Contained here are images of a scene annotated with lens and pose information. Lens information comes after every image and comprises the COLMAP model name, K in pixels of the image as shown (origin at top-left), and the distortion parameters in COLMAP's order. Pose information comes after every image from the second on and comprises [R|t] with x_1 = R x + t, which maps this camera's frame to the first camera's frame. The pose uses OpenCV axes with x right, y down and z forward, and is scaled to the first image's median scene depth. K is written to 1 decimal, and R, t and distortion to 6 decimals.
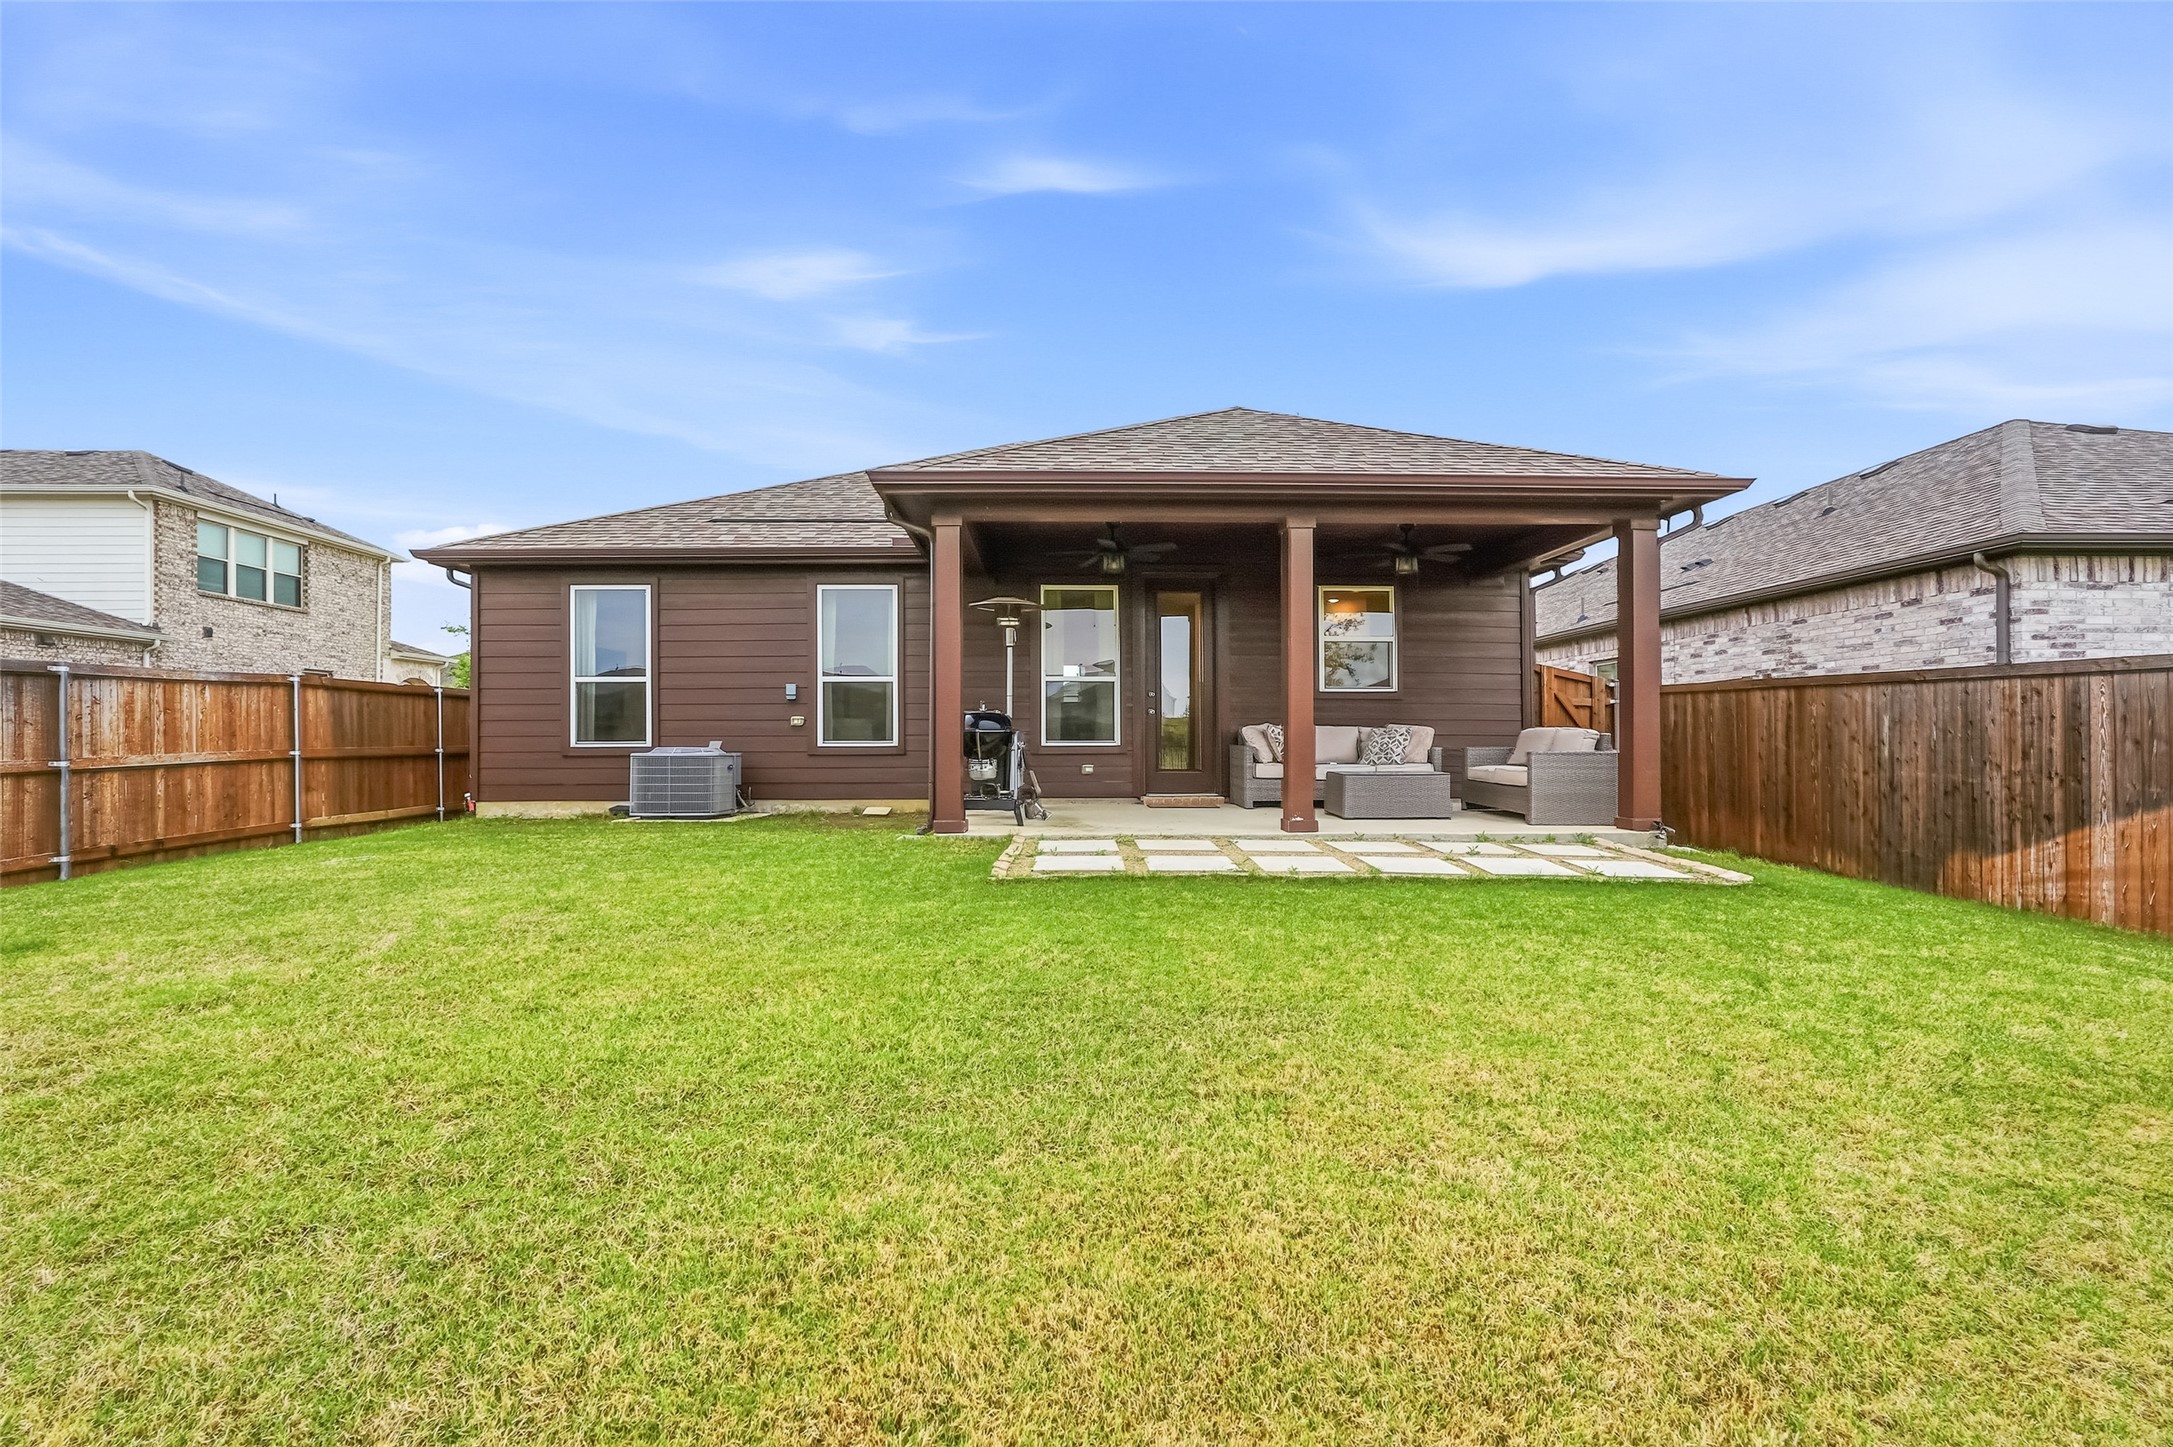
lens RADIAL K [[967.0, 0, 1088.2], [0, 967.0, 732.4], [0, 0, 1]] dist [-0.013436, 0.000064]
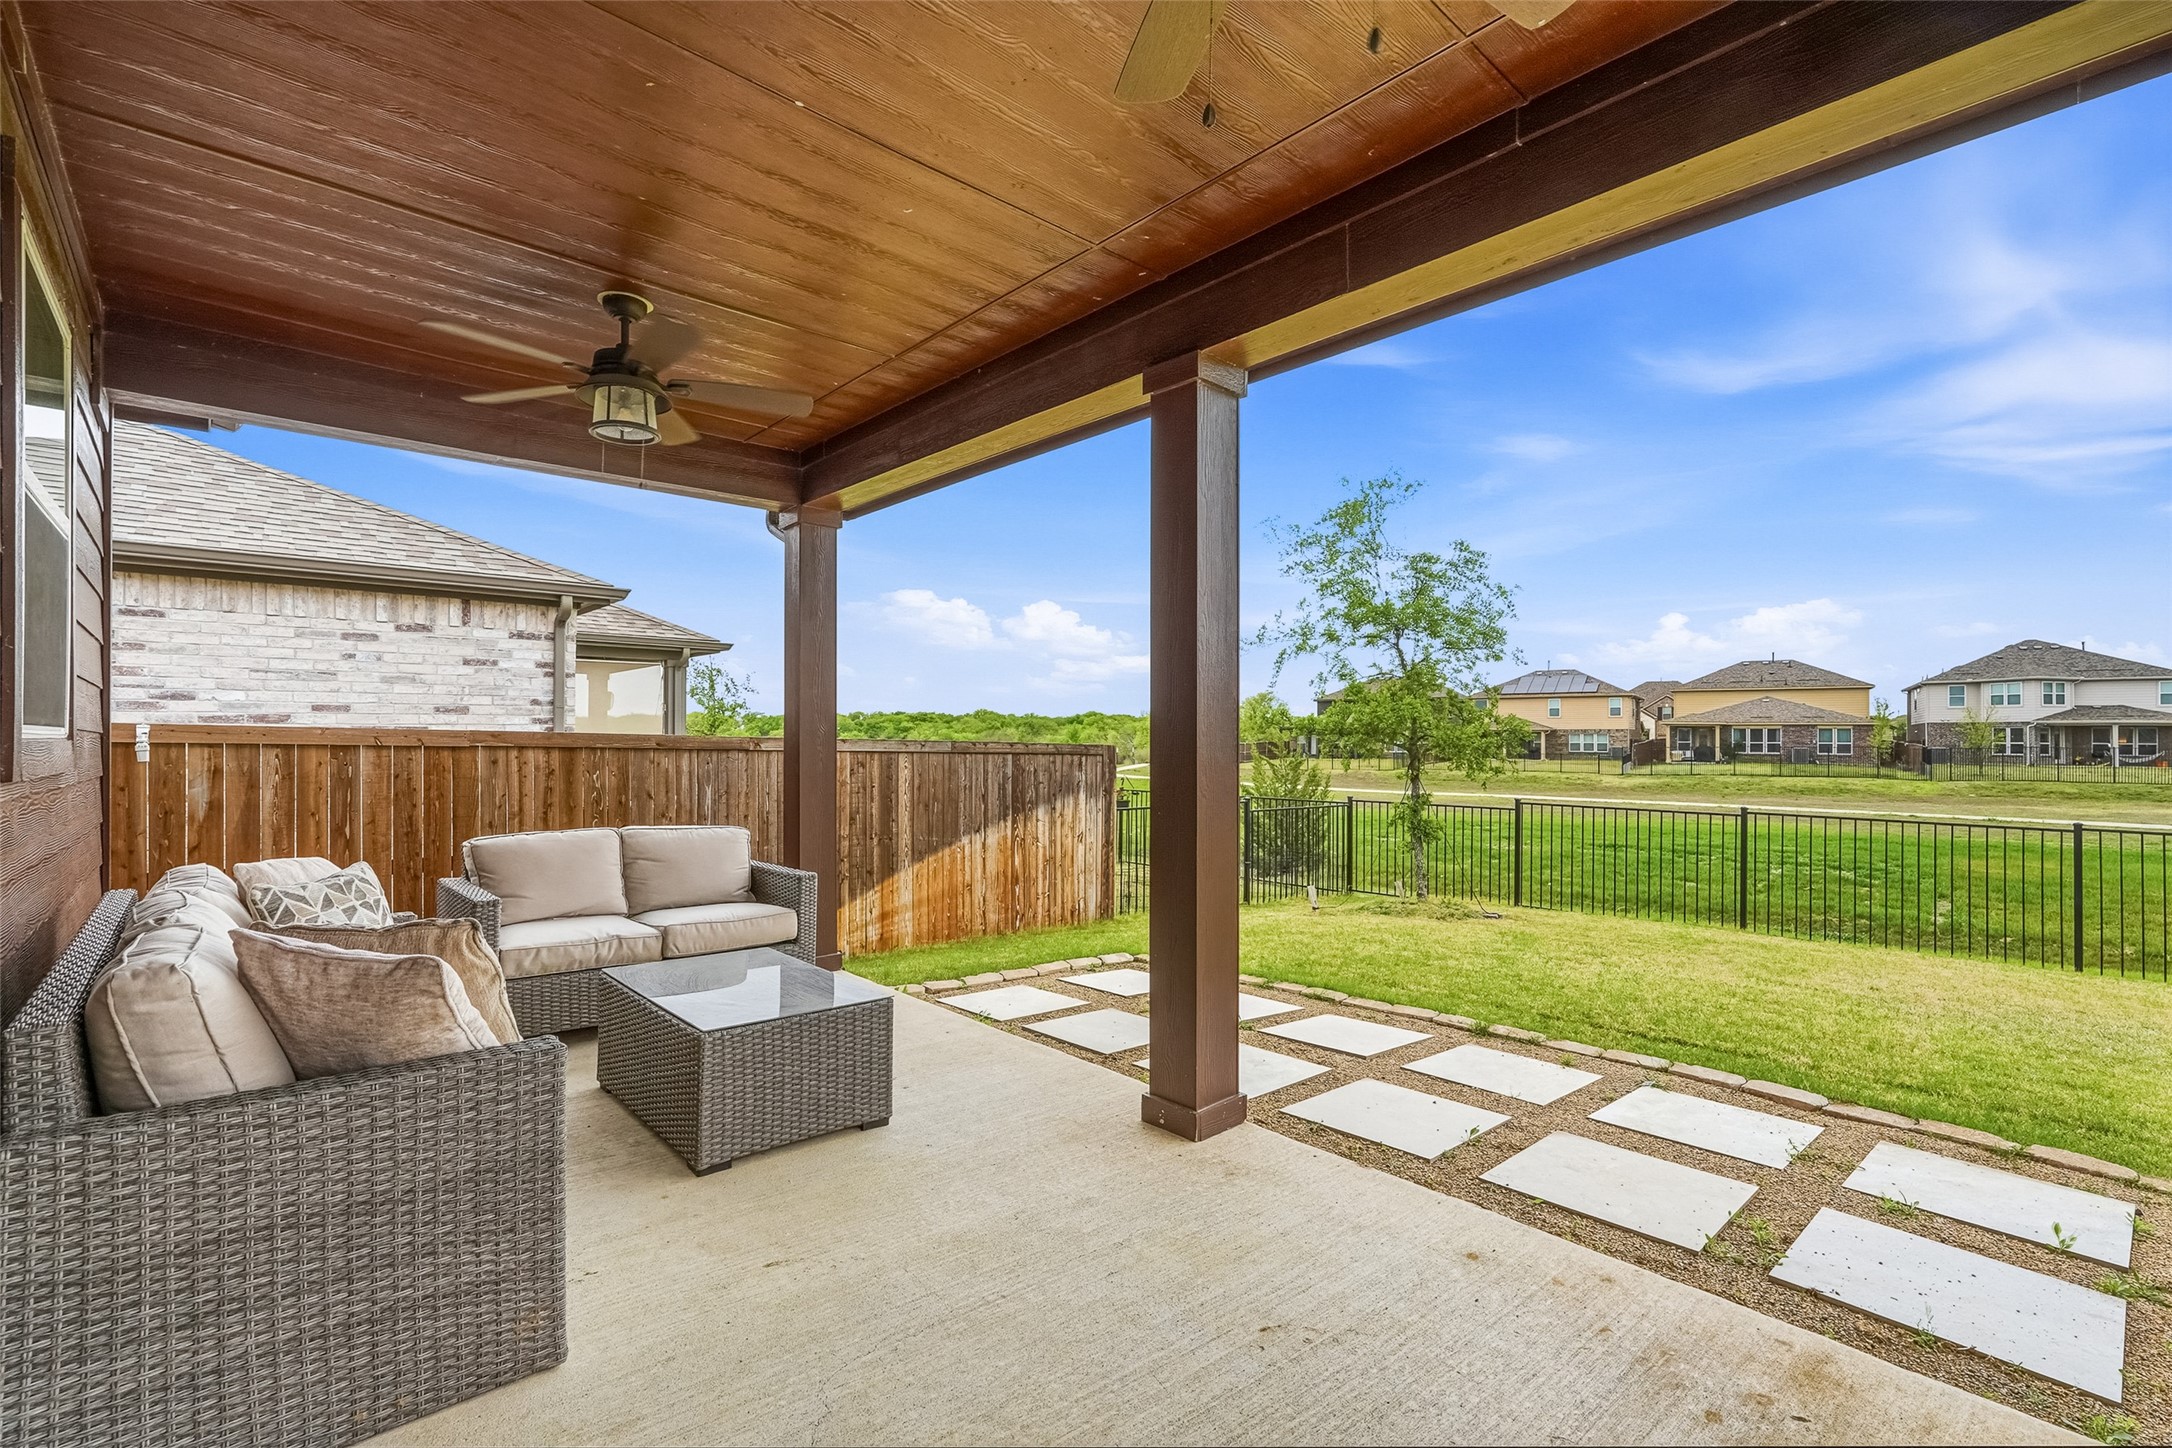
lens RADIAL K [[966.6, 0, 1084.6], [0, 966.6, 731.2], [0, 0, 1]] dist [-0.013436, 0.000064]
pose [[-0.652130, 0.002588, 0.758103, -0.032591], [-0.008817, 0.999901, -0.010998, -0.032693], [-0.758056, -0.013857, -0.652043, 0.697759]]
